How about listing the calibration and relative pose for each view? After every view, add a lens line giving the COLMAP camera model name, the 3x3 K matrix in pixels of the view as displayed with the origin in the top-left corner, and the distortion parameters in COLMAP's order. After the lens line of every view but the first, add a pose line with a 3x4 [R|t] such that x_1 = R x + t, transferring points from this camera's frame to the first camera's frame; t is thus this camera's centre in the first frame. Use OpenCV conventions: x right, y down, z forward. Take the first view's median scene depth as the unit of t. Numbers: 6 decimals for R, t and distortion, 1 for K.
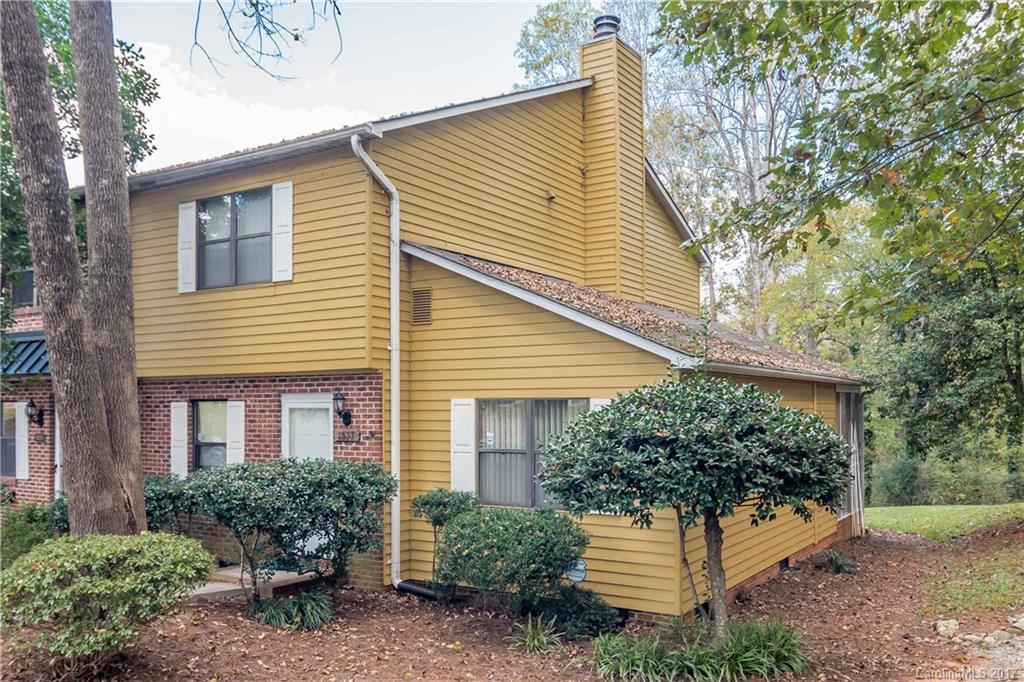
lens RADIAL K [[869.2, 0, 511.0], [0, 869.2, 342.8], [0, 0, 1]] dist [0.011292, 0.000867]
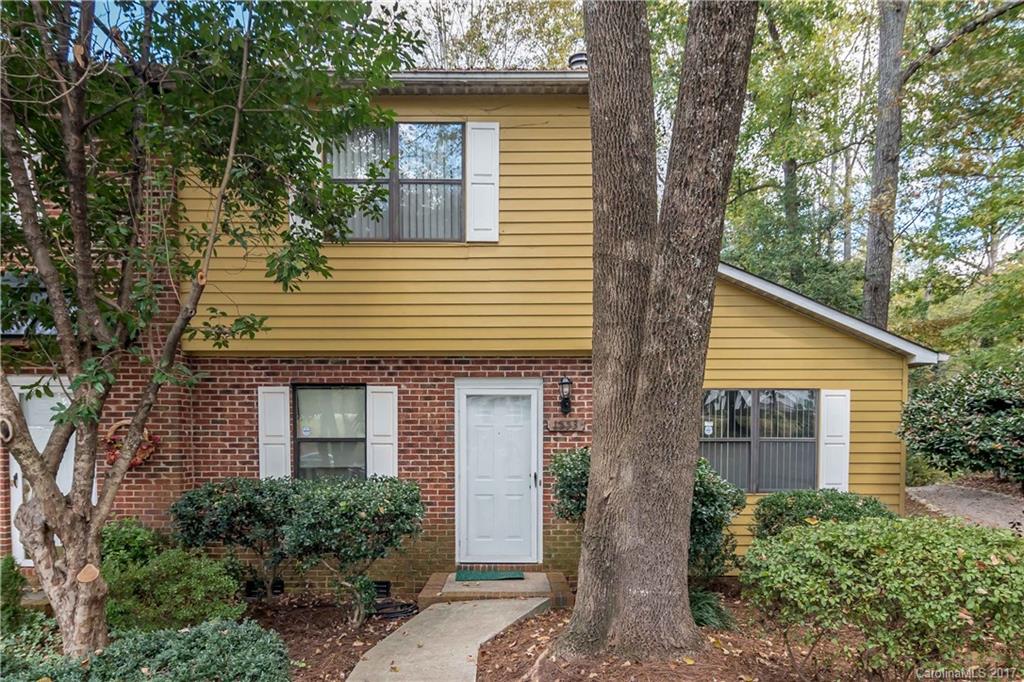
lens RADIAL K [[631.2, 0, 513.5], [0, 631.2, 396.9], [0, 0, 1]] dist [-0.010445, -0.000536]
pose [[0.840020, 0.004535, 0.542537, -0.548044], [-0.041468, 0.997577, 0.055866, 0.040662], [-0.540969, -0.069427, 0.838172, 0.454957]]
